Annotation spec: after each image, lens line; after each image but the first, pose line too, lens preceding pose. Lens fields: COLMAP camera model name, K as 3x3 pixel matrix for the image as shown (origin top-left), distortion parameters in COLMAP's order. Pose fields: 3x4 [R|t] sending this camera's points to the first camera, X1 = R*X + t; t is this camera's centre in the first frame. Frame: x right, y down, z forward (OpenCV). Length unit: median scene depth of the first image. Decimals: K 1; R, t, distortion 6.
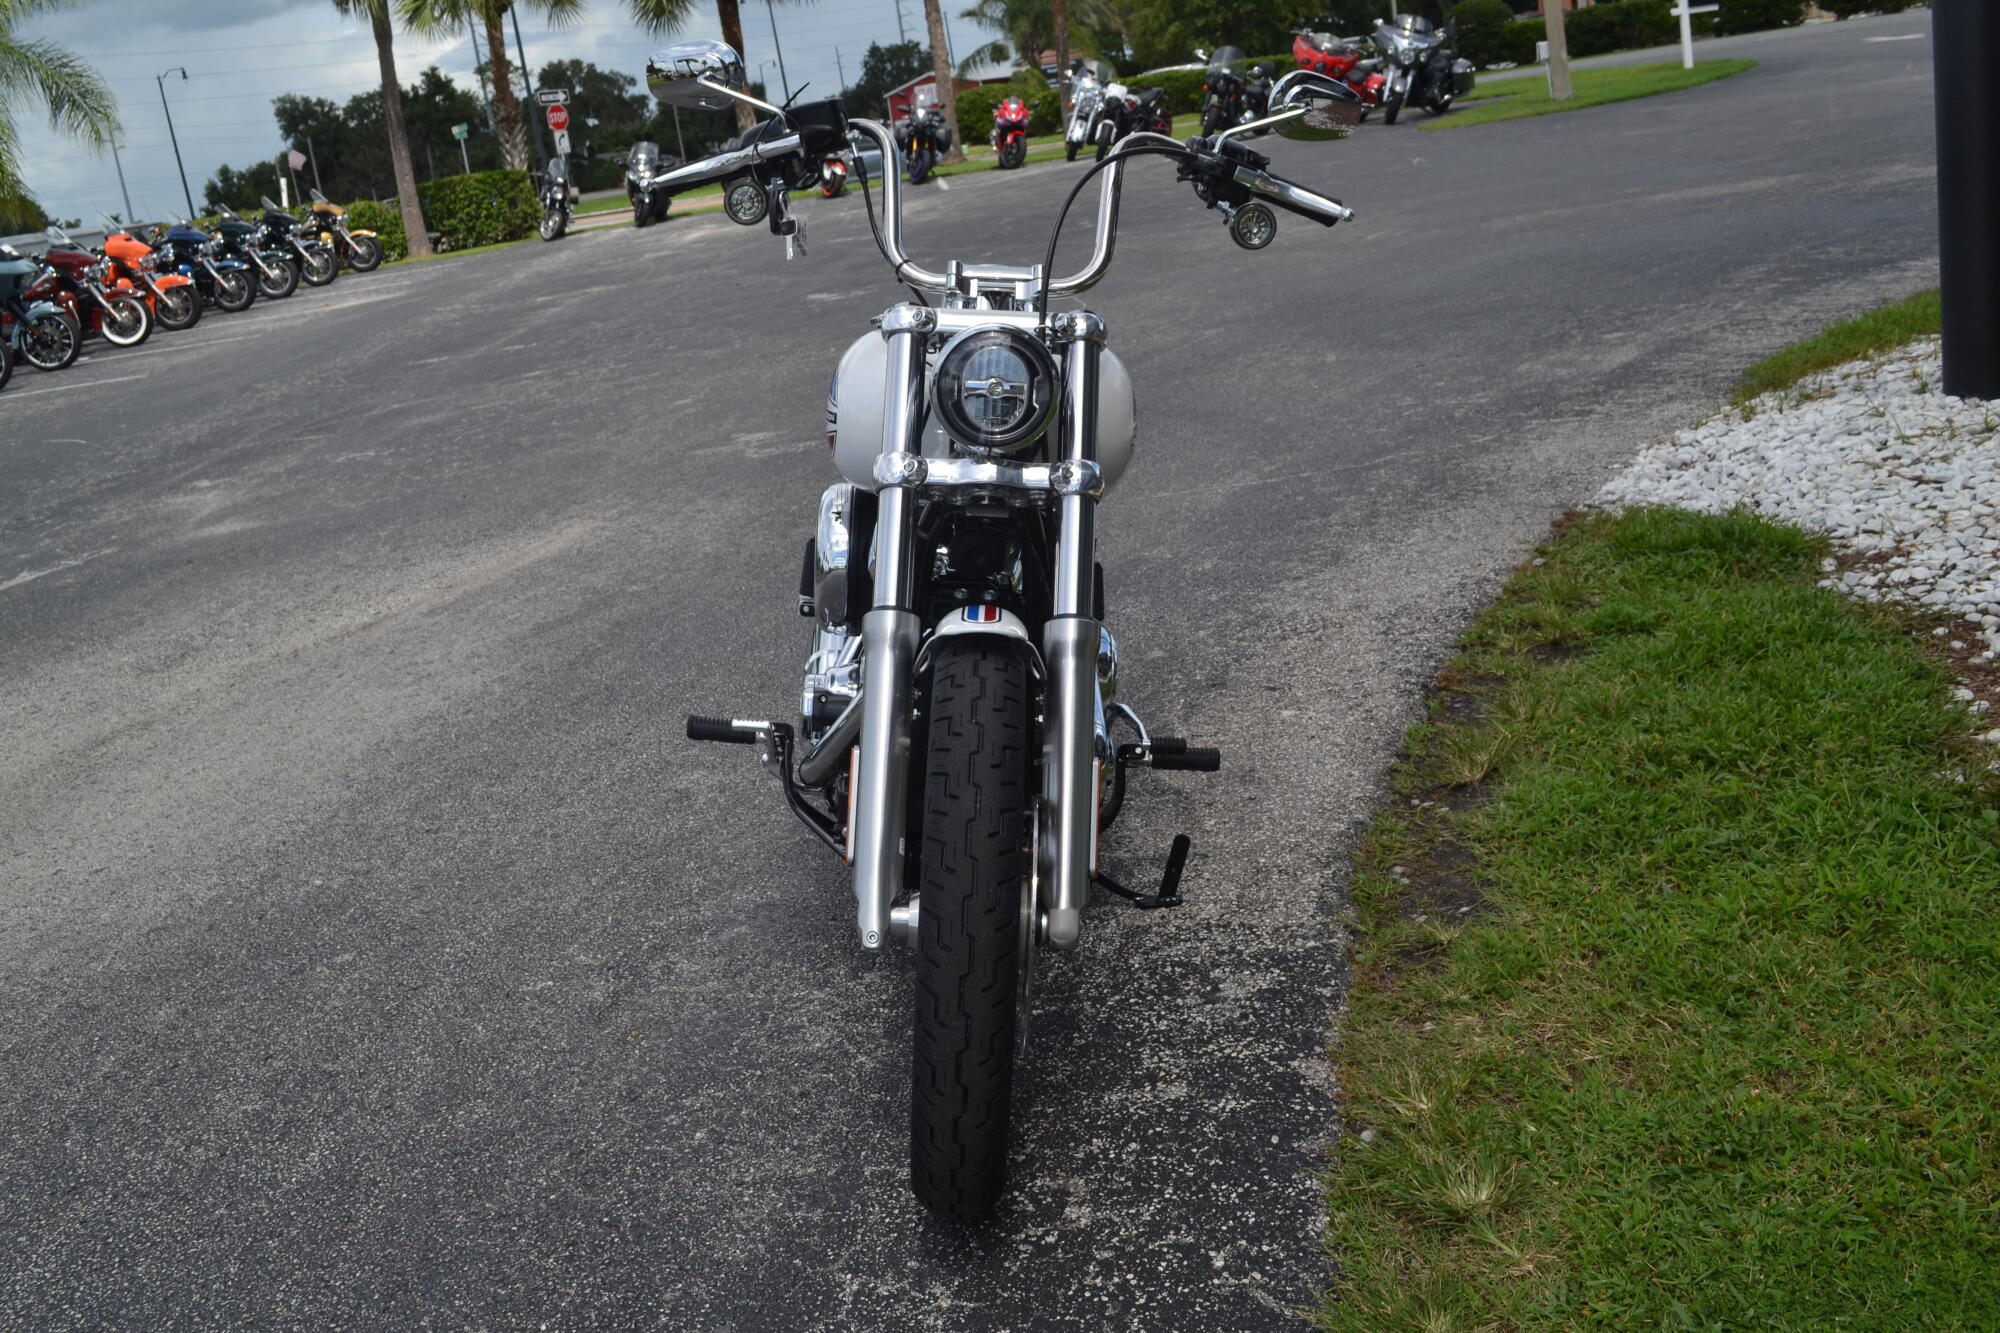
lens RADIAL K [[1889.7, 0, 987.8], [0, 1889.7, 672.5], [0, 0, 1]] dist [-0.077946, 0.015728]
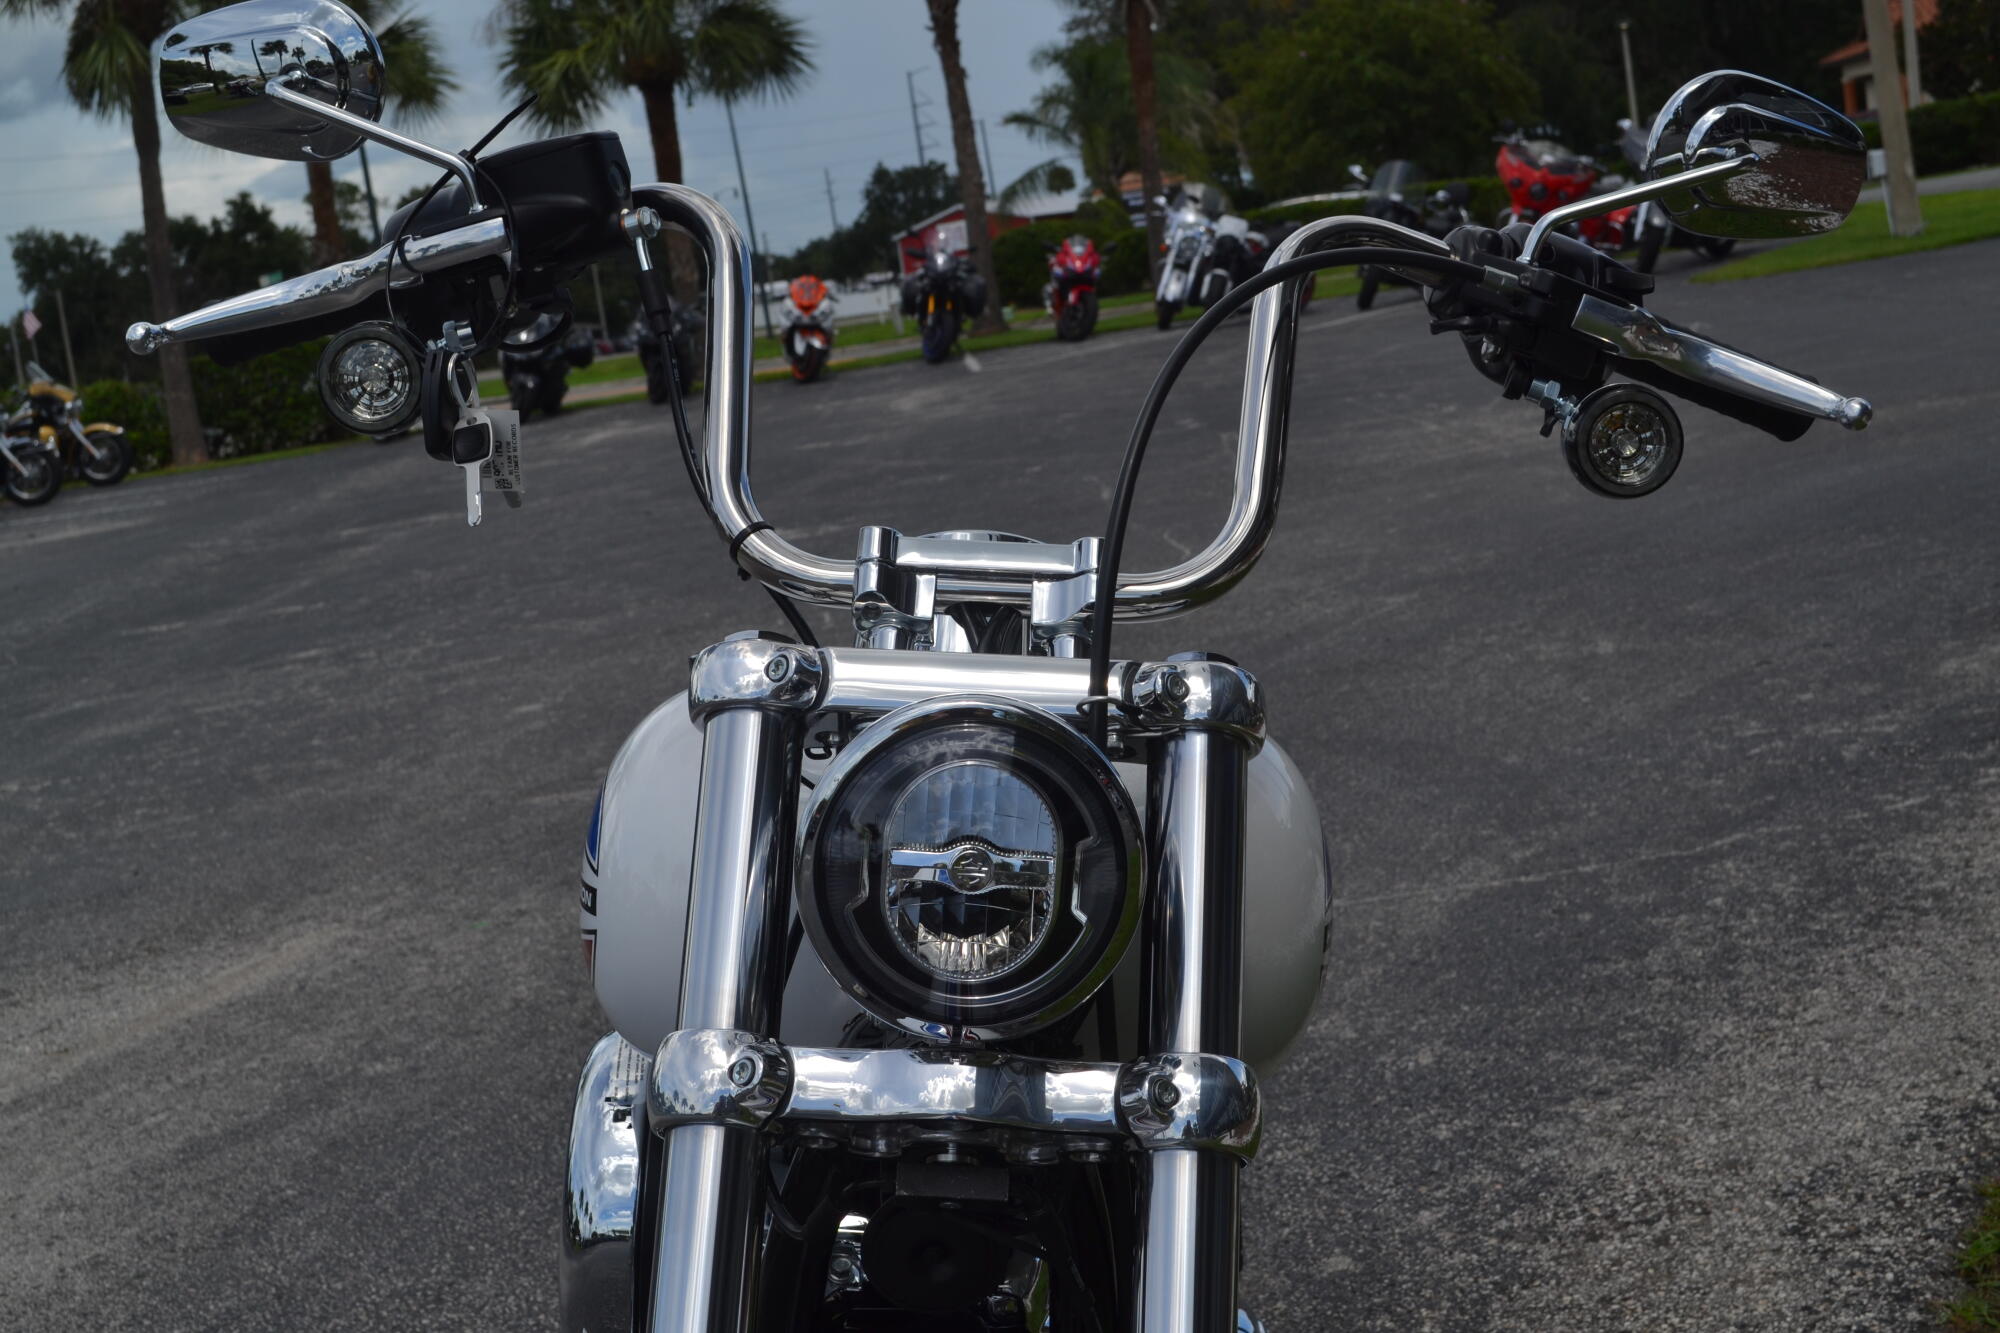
lens RADIAL K [[2838.8, 0, 1000.0], [0, 2838.8, 666.5], [0, 0, 1]] dist [-0.044678, -0.045324]
pose [[0.999890, 0.003867, -0.014334, 0.012671], [-0.005938, 0.989058, -0.147406, -0.077736], [0.013607, 0.147475, 0.988972, 0.316706]]
